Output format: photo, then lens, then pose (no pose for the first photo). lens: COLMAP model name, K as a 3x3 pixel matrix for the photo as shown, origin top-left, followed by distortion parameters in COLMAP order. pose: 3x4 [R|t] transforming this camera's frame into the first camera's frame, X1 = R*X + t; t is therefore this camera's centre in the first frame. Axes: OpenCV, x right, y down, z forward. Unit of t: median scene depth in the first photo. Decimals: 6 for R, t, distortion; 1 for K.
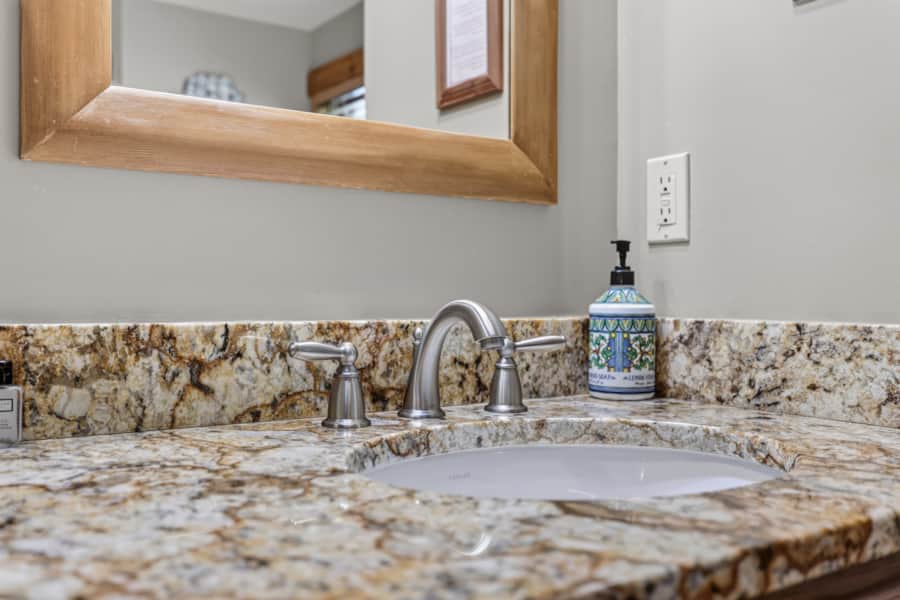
lens RADIAL K [[854.7, 0, 450.0], [0, 854.7, 300.0], [0, 0, 1]] dist [-0.007357, -0.009425]
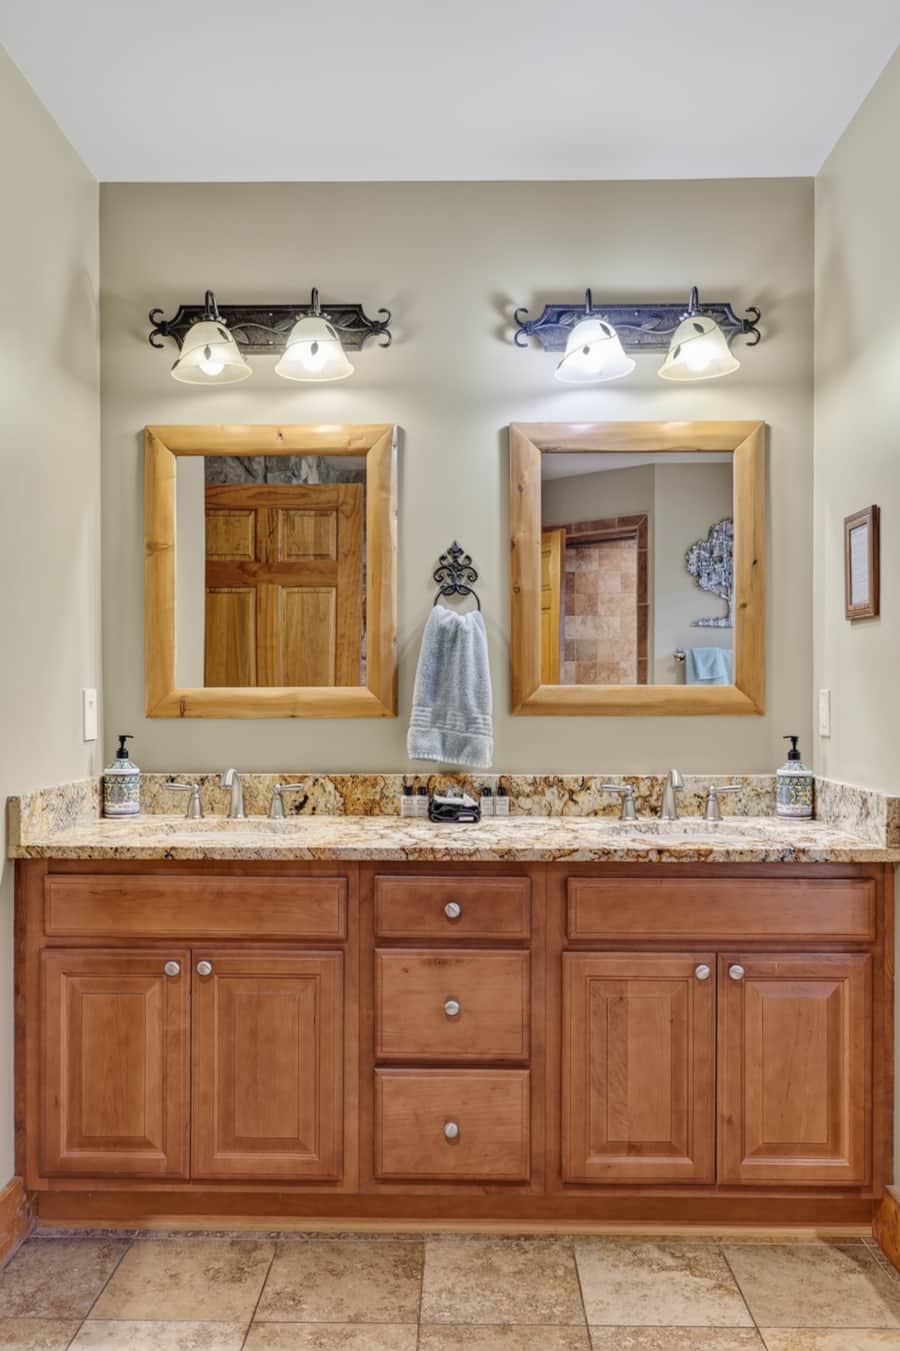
lens RADIAL K [[892.7, 0, 450.0], [0, 892.7, 675.5], [0, 0, 1]] dist [0.001062, 0.000335]
pose [[0.810284, -0.028589, -0.585339, 0.964109], [0.001185, 0.998887, -0.047146, -0.143609], [0.586036, 0.037508, 0.809417, -1.367541]]
